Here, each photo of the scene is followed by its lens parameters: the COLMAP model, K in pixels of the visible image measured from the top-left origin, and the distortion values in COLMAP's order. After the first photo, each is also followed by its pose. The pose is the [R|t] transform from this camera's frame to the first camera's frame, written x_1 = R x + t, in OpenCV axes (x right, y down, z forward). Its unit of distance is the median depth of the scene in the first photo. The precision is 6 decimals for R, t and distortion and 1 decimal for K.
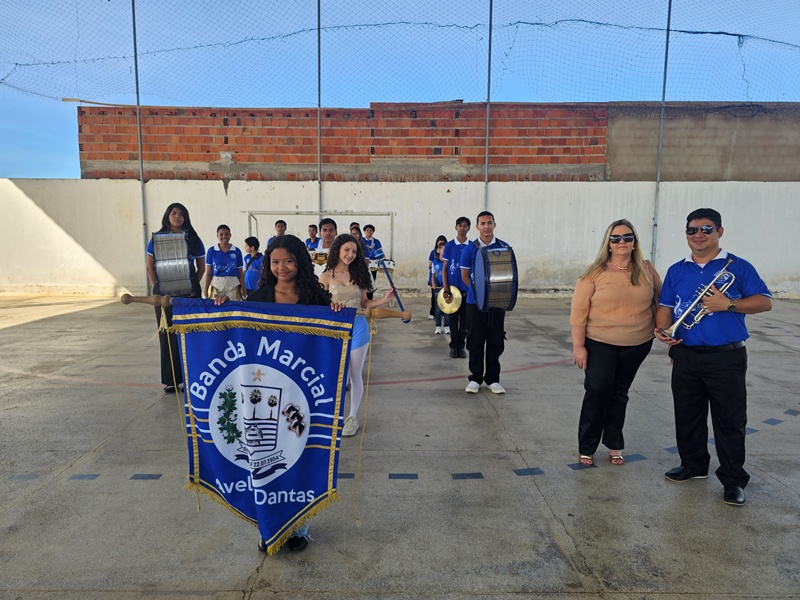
lens RADIAL K [[513.1, 0, 403.1], [0, 513.1, 294.4], [0, 0, 1]] dist [0.053579, -0.041731]
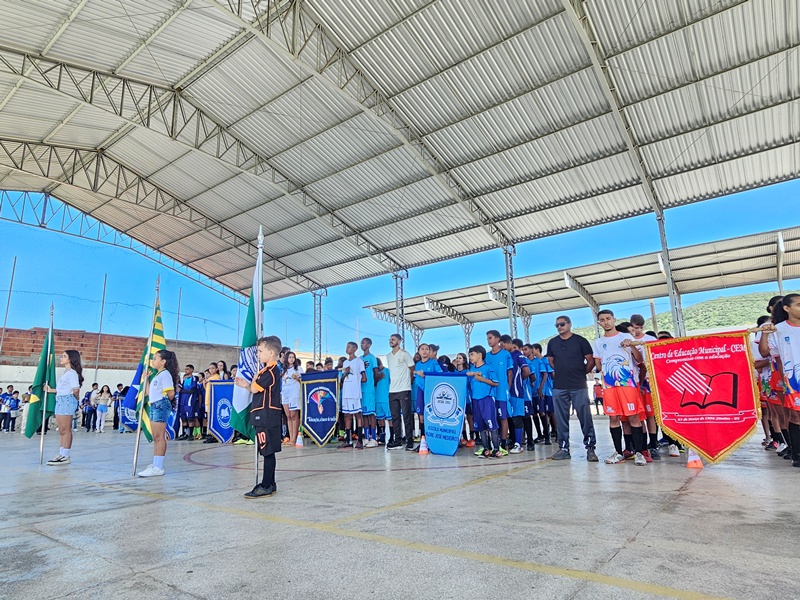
lens RADIAL K [[481.7, 0, 400.6], [0, 481.7, 300.2], [0, 0, 1]] dist [-0.013195, 0.003243]
pose [[0.605526, 0.150659, 0.781435, -0.658366], [0.118703, 0.953834, -0.275879, 0.202090], [-0.786923, 0.259811, 0.559688, -1.150058]]
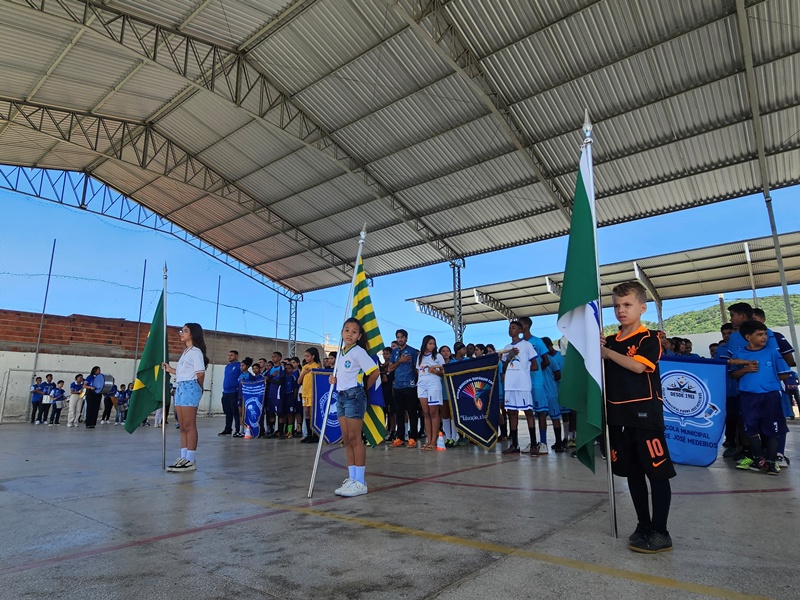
lens RADIAL K [[481.7, 0, 401.7], [0, 481.7, 299.9], [0, 0, 1]] dist [-0.013195, 0.003243]
pose [[0.621102, 0.156106, 0.768026, -0.662779], [0.100722, 0.955937, -0.275753, 0.178850], [-0.777231, 0.248628, 0.578011, -0.938109]]
